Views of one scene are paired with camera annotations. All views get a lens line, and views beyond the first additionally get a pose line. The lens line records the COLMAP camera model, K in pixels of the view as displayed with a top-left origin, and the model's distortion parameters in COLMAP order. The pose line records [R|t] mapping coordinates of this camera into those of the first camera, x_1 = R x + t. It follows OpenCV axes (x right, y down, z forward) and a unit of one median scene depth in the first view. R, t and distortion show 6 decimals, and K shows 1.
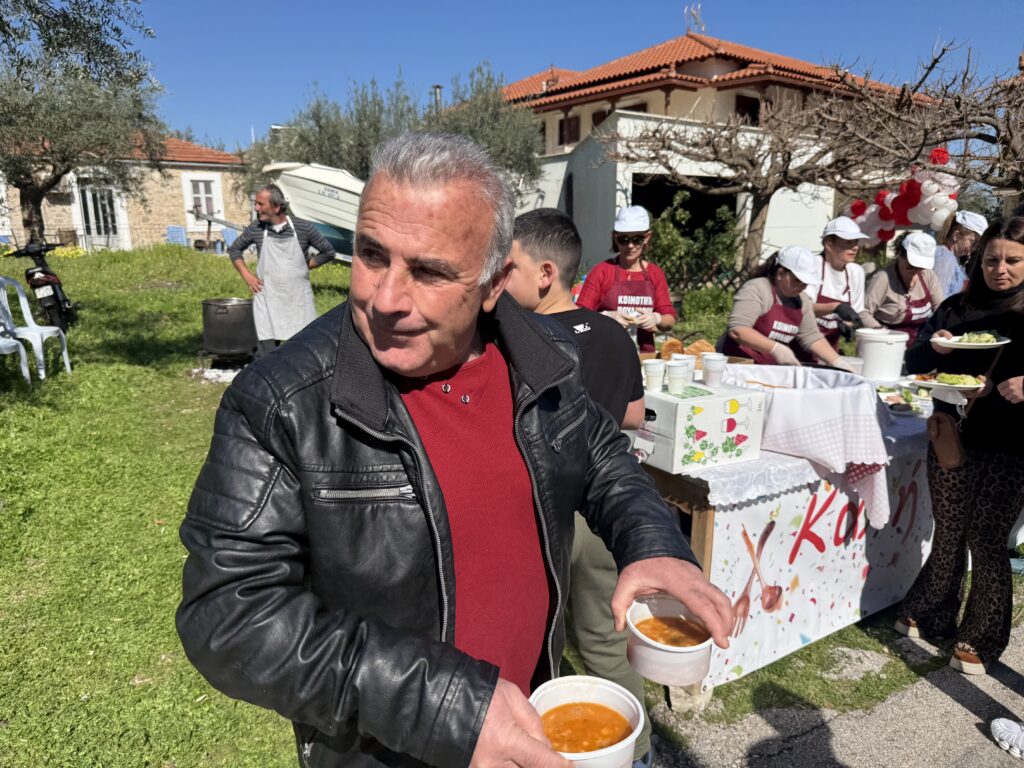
lens RADIAL K [[748.3, 0, 510.1], [0, 748.3, 386.0], [0, 0, 1]] dist [0.011786, -0.001752]
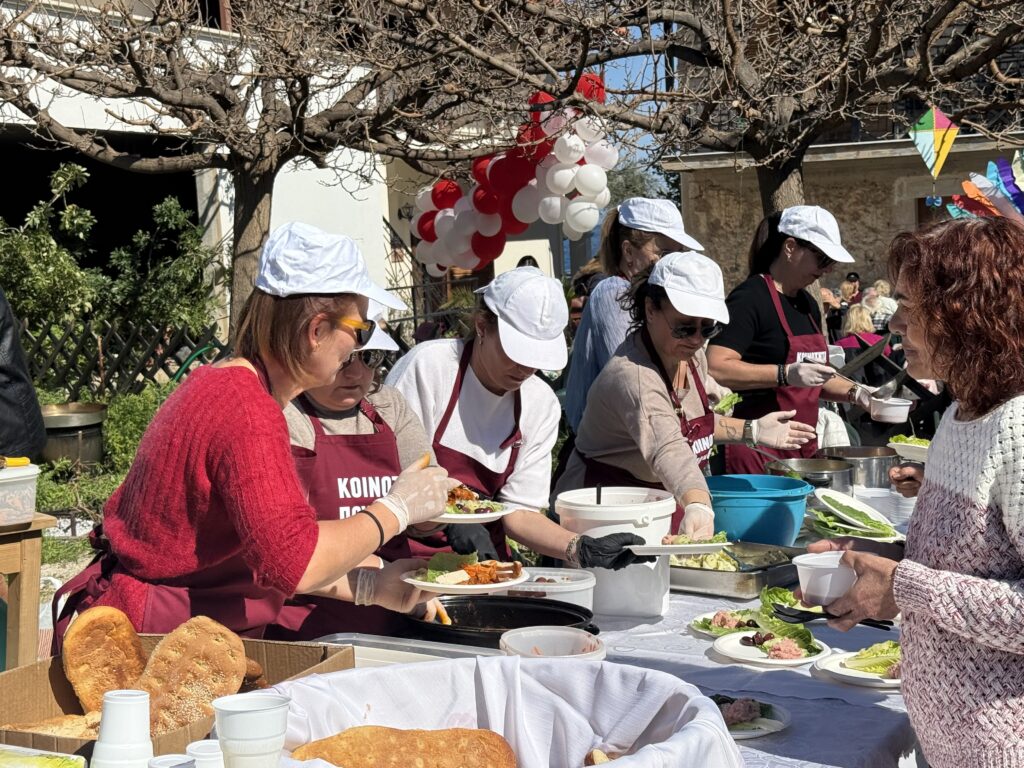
lens RADIAL K [[1564.6, 0, 509.5], [0, 1564.6, 427.2], [0, 0, 1]] dist [0.168486, 0.000000]
pose [[0.884354, -0.084920, 0.459027, 0.020752], [0.126831, 0.990035, -0.061195, -0.022882], [-0.449256, 0.112337, 0.886312, 0.093964]]
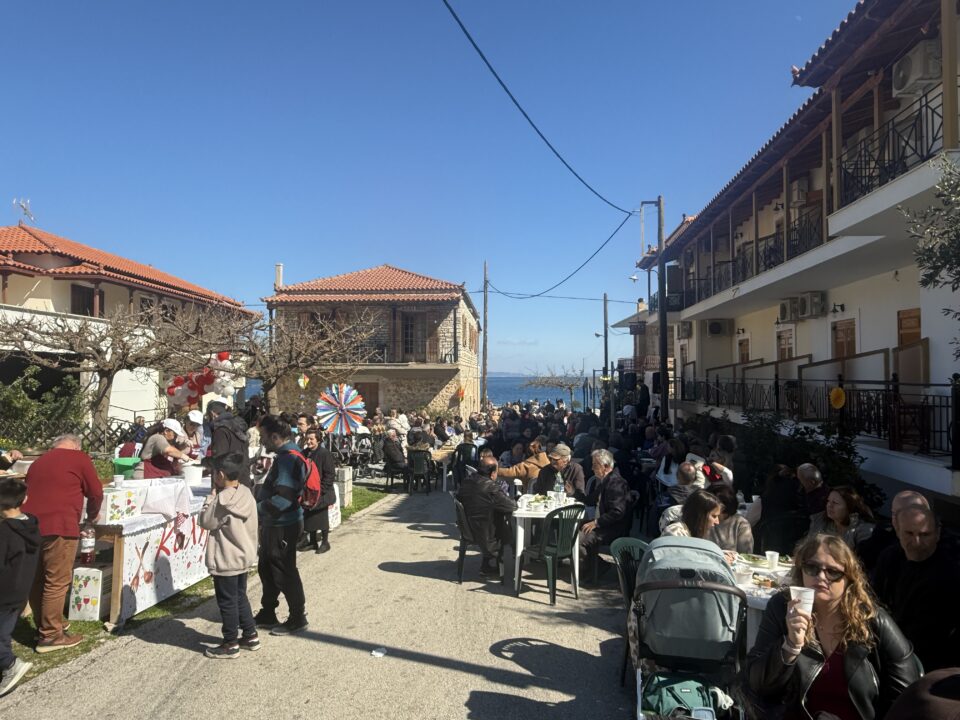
lens RADIAL K [[654.1, 0, 483.6], [0, 654.1, 359.2], [0, 0, 1]] dist [0.015753, 0.001341]
pose [[0.652460, 0.033964, 0.757061, -0.118284], [0.144816, 0.974997, -0.168549, 0.024765], [-0.743858, 0.219606, 0.631228, -0.265252]]
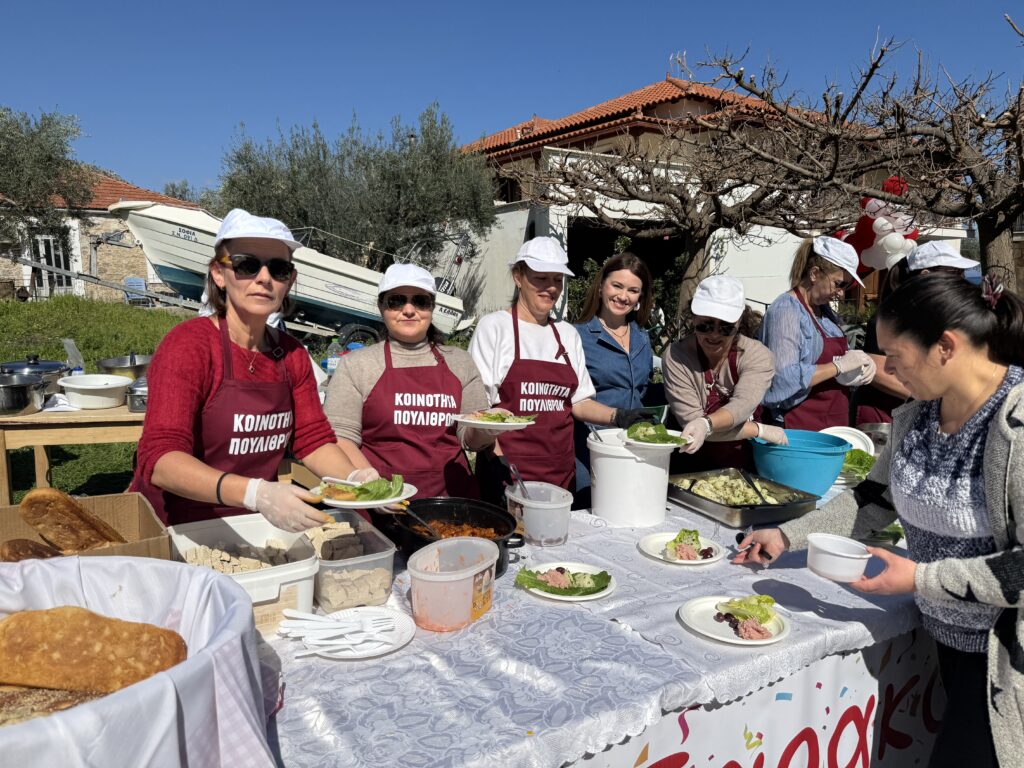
lens RADIAL K [[748.3, 0, 503.8], [0, 748.3, 376.8], [0, 0, 1]] dist [0.011786, -0.001752]
pose [[0.998920, 0.007803, -0.045801, 0.141101], [-0.011597, 0.996468, -0.083170, -0.023510], [0.044990, 0.083611, 0.995482, 0.146428]]
